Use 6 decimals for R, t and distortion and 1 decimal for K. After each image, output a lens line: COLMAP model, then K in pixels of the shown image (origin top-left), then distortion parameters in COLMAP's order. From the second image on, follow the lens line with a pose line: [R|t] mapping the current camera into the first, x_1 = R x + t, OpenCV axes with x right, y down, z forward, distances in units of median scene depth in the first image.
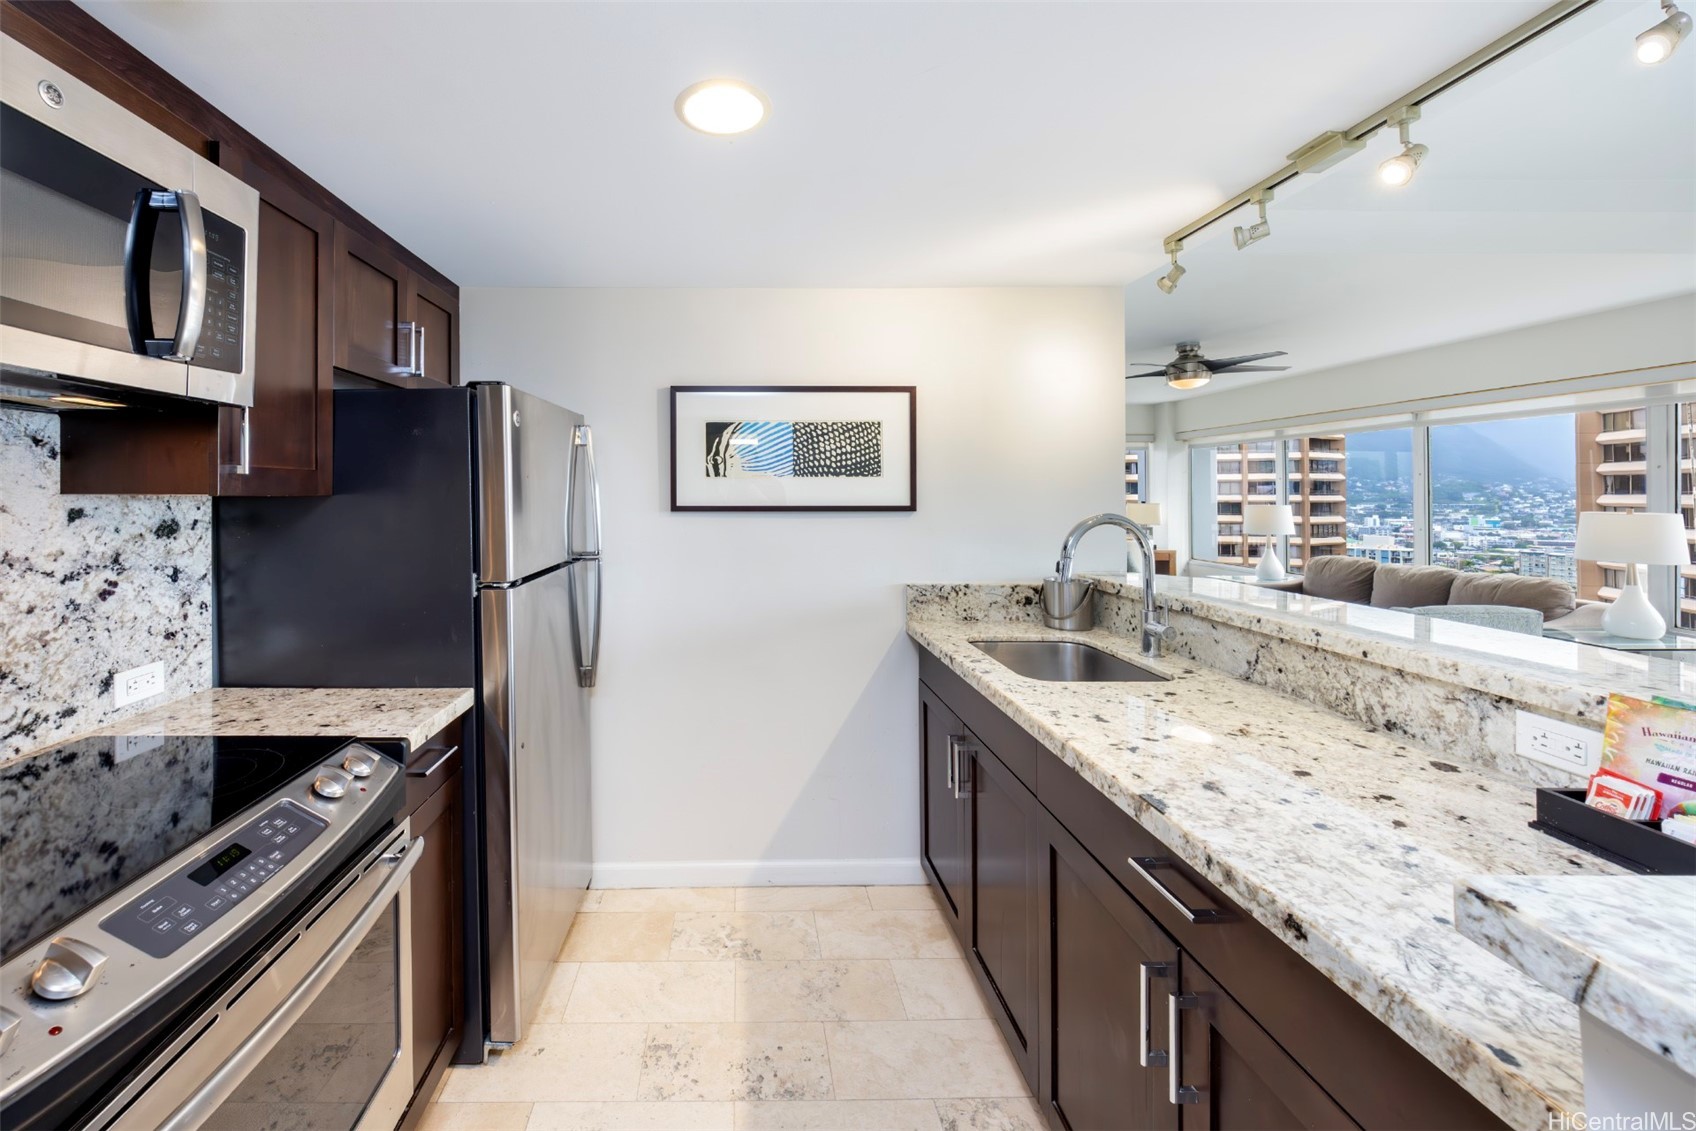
lens RADIAL K [[665.2, 0, 769.6], [0, 665.2, 495.0], [0, 0, 1]] dist [0.001978, -0.002206]
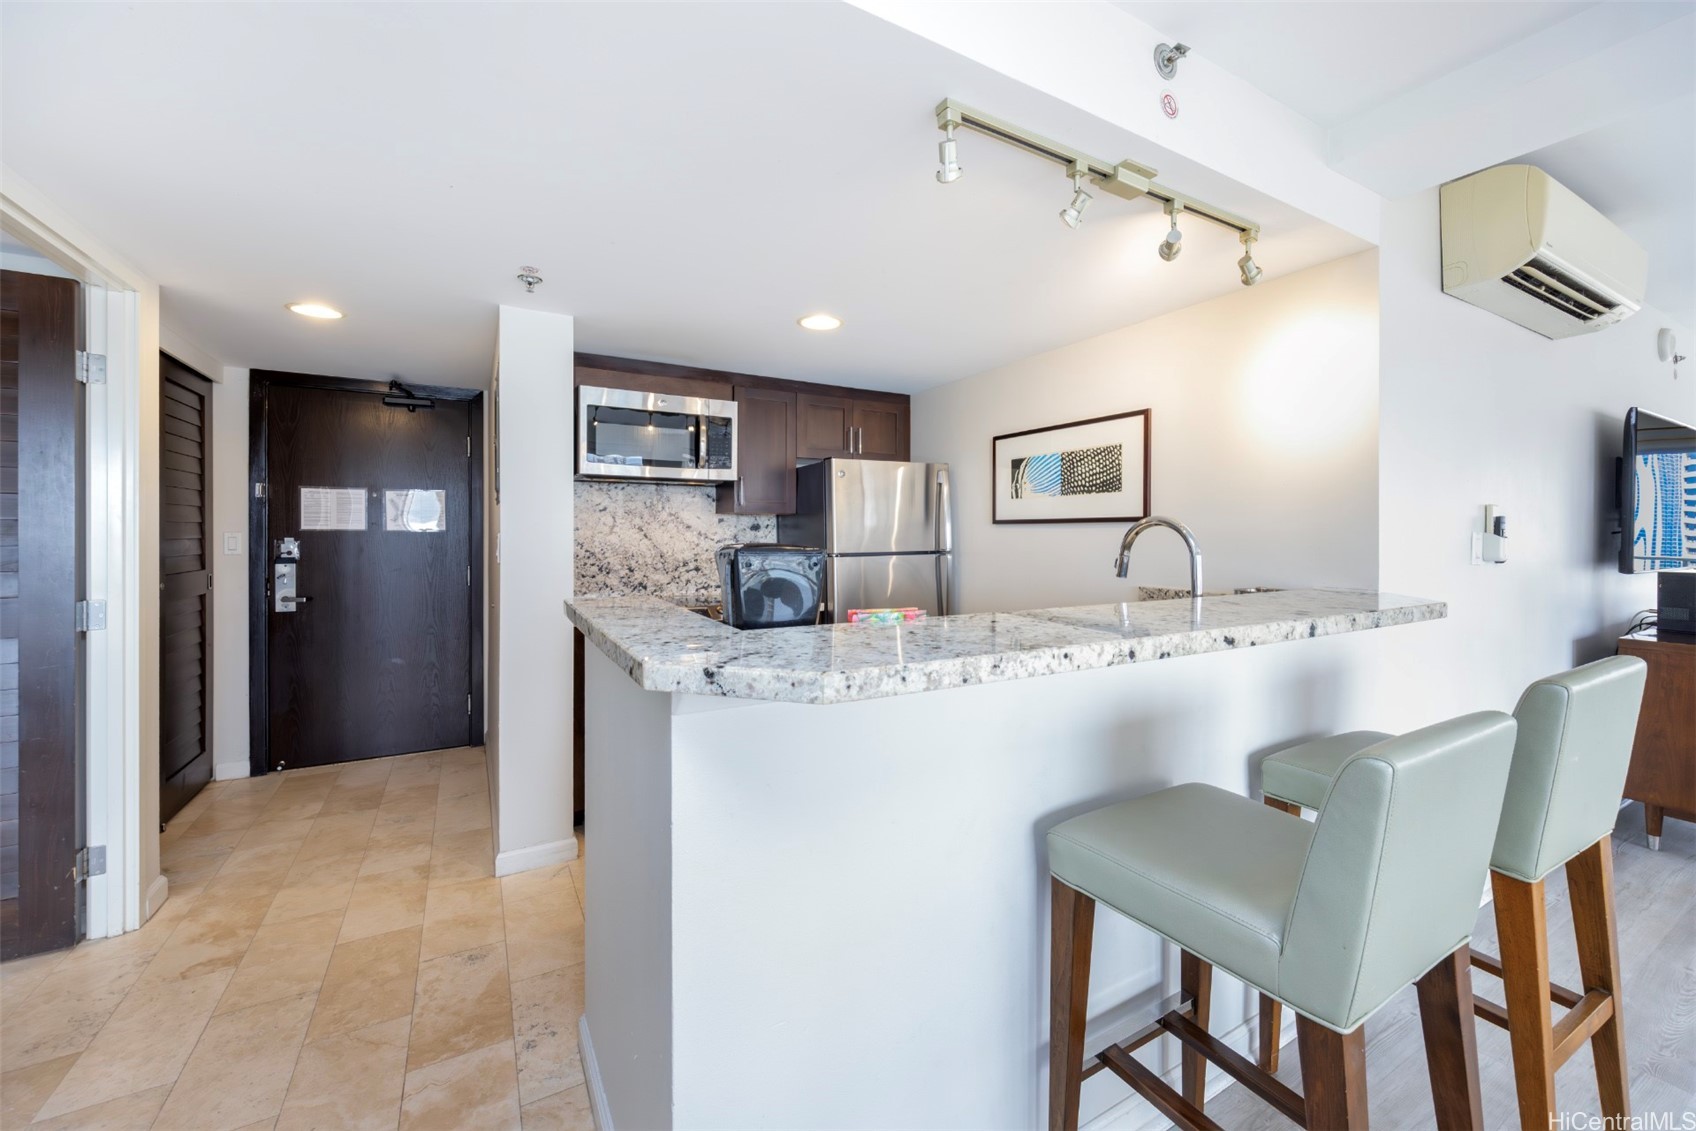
lens RADIAL K [[665.2, 0, 873.2], [0, 665.2, 536.1], [0, 0, 1]] dist [0.001978, -0.002206]
pose [[0.503616, 0.003473, -0.863921, 1.467861], [-0.000649, 0.999993, 0.003642, 0.069954], [0.863928, -0.001274, 0.503615, 0.073857]]
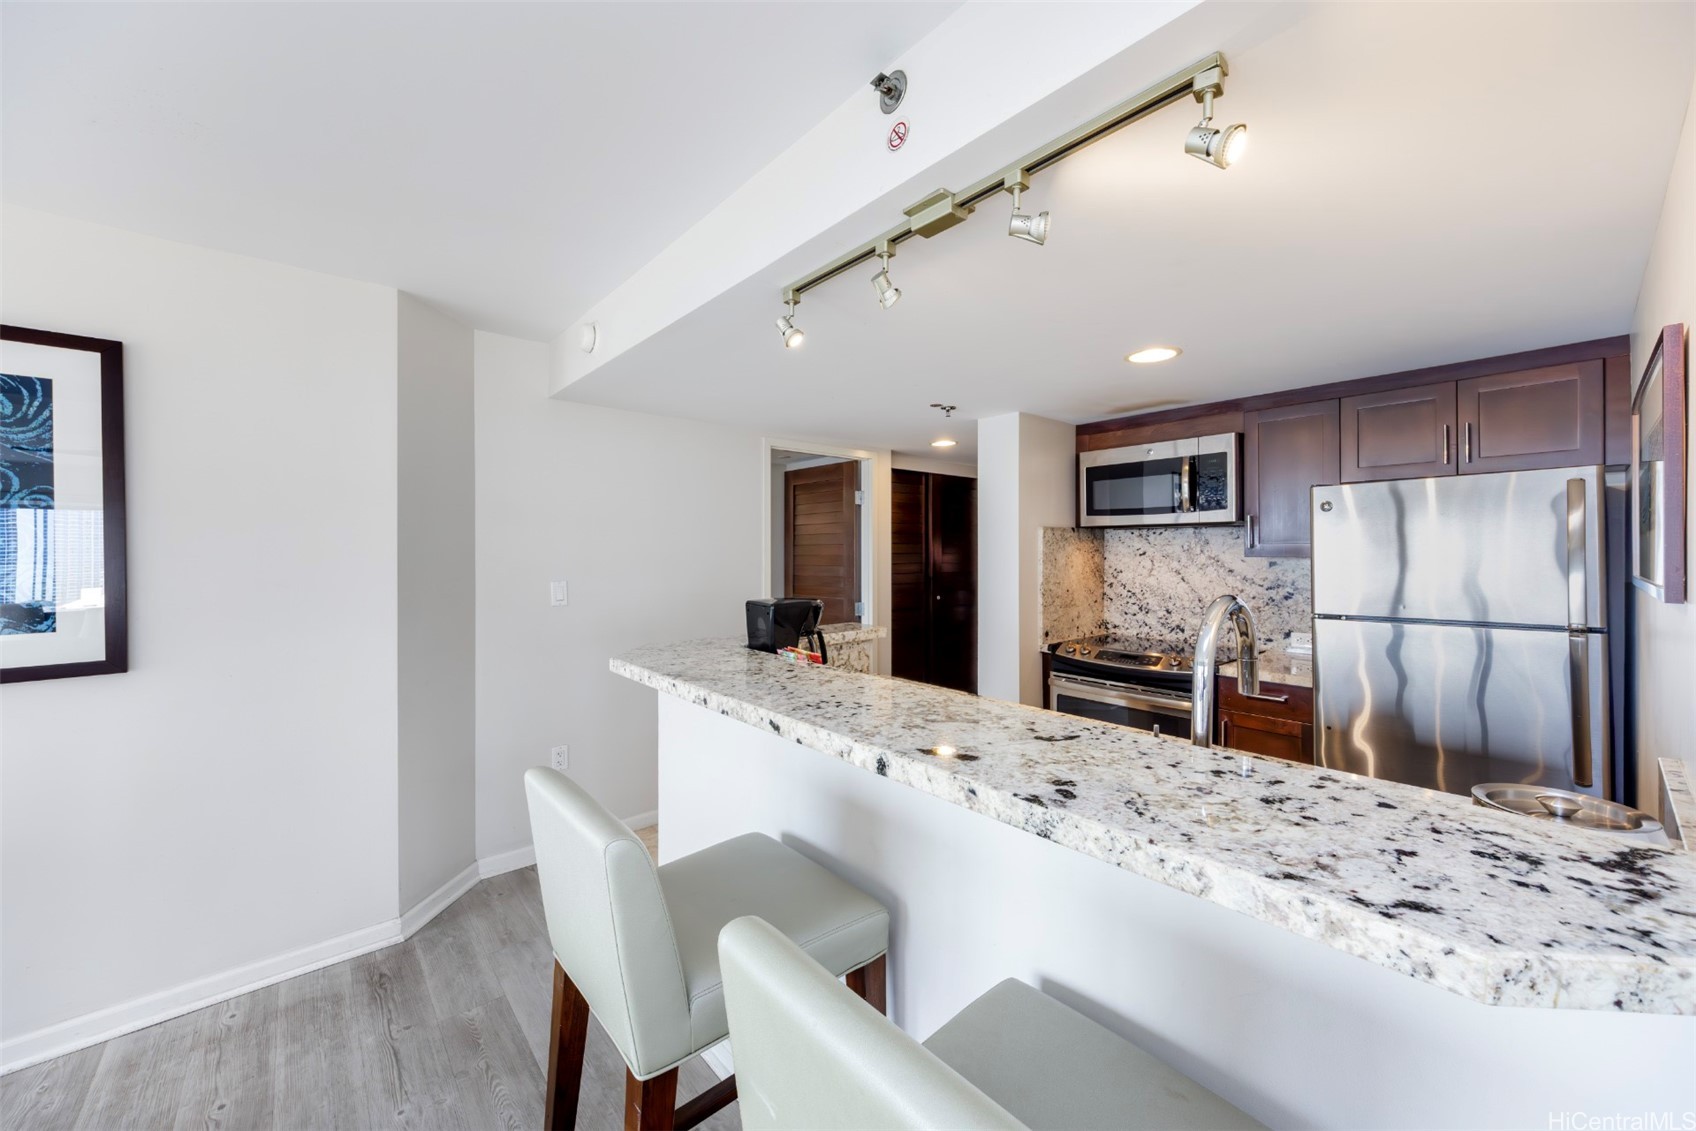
lens RADIAL K [[656.1, 0, 851.9], [0, 656.1, 549.1], [0, 0, 1]] dist [0.001926, 0.000012]
pose [[-0.768191, -0.002582, -0.640215, 1.434720], [0.000444, 0.999989, -0.004566, -0.013111], [0.640220, -0.003791, -0.768182, 1.504782]]
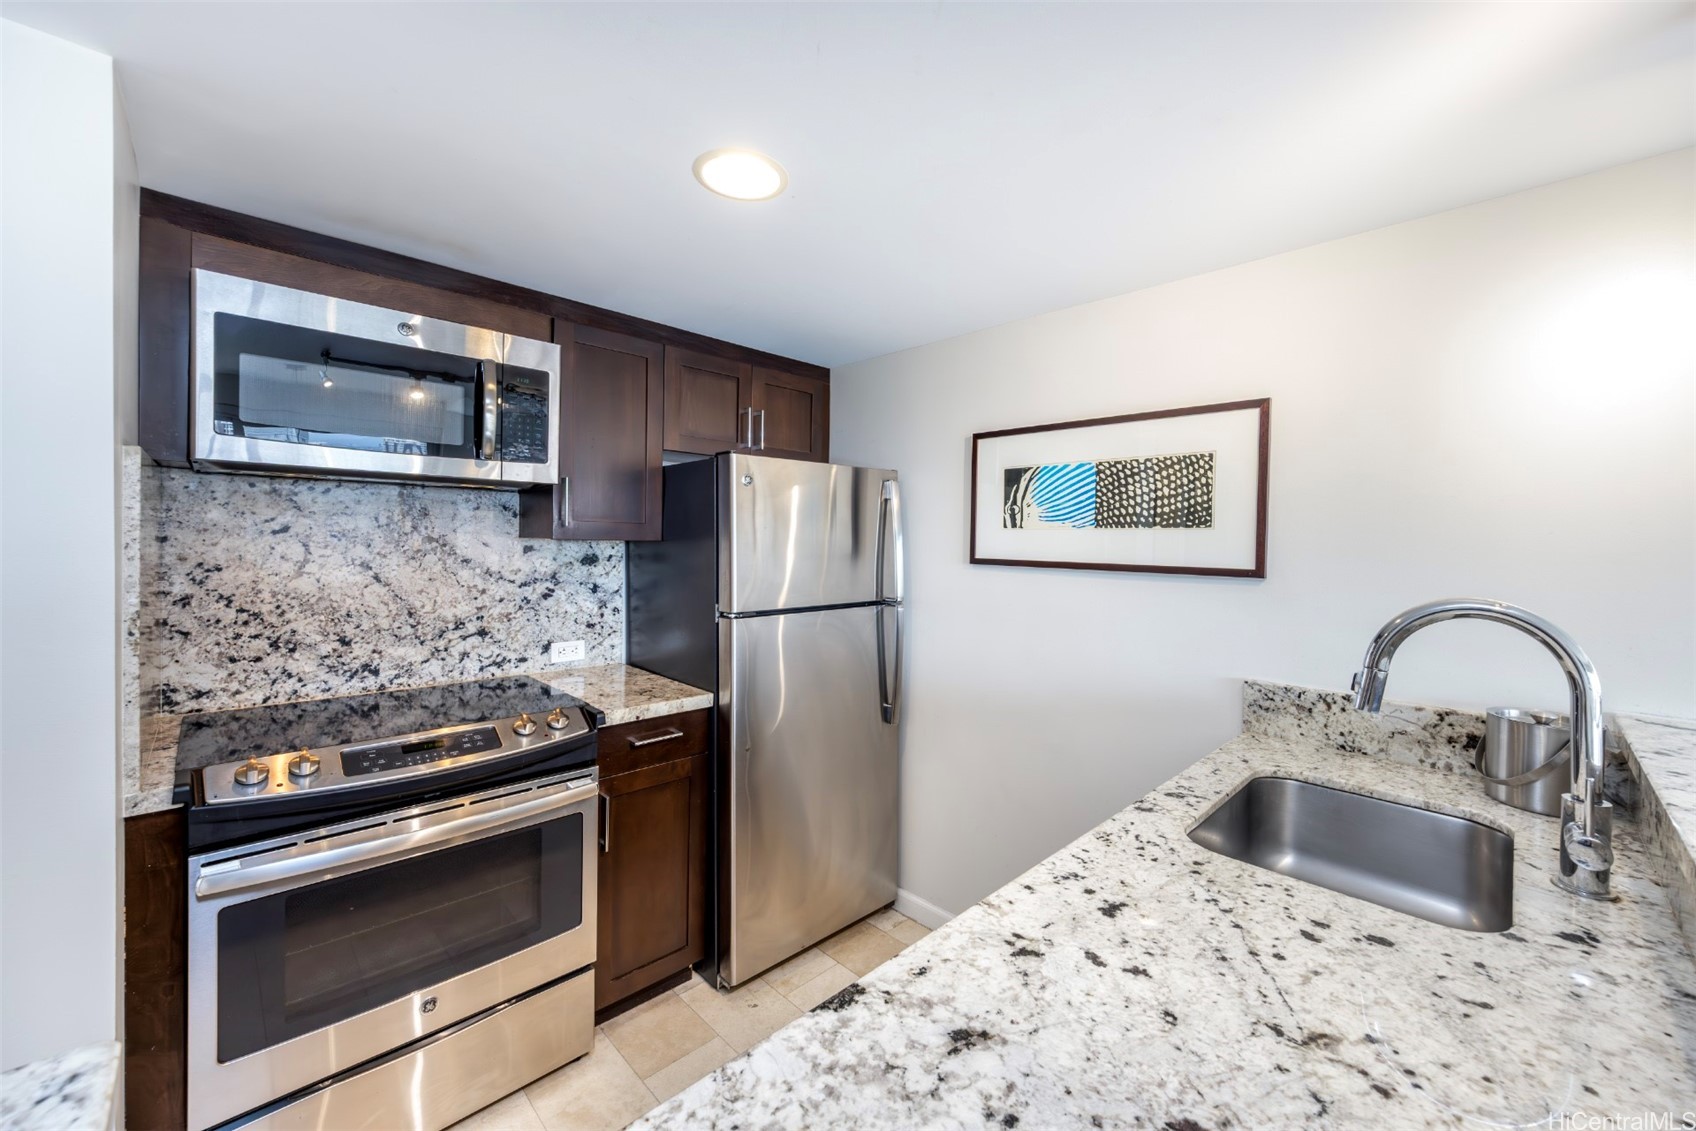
lens RADIAL K [[665.2, 0, 867.6], [0, 665.2, 556.3], [0, 0, 1]] dist [0.001978, -0.002206]
pose [[0.692073, 0.031683, -0.721131, 0.675819], [-0.020390, 0.999496, 0.024345, -0.010184], [0.721539, -0.002145, 0.692370, 0.337367]]
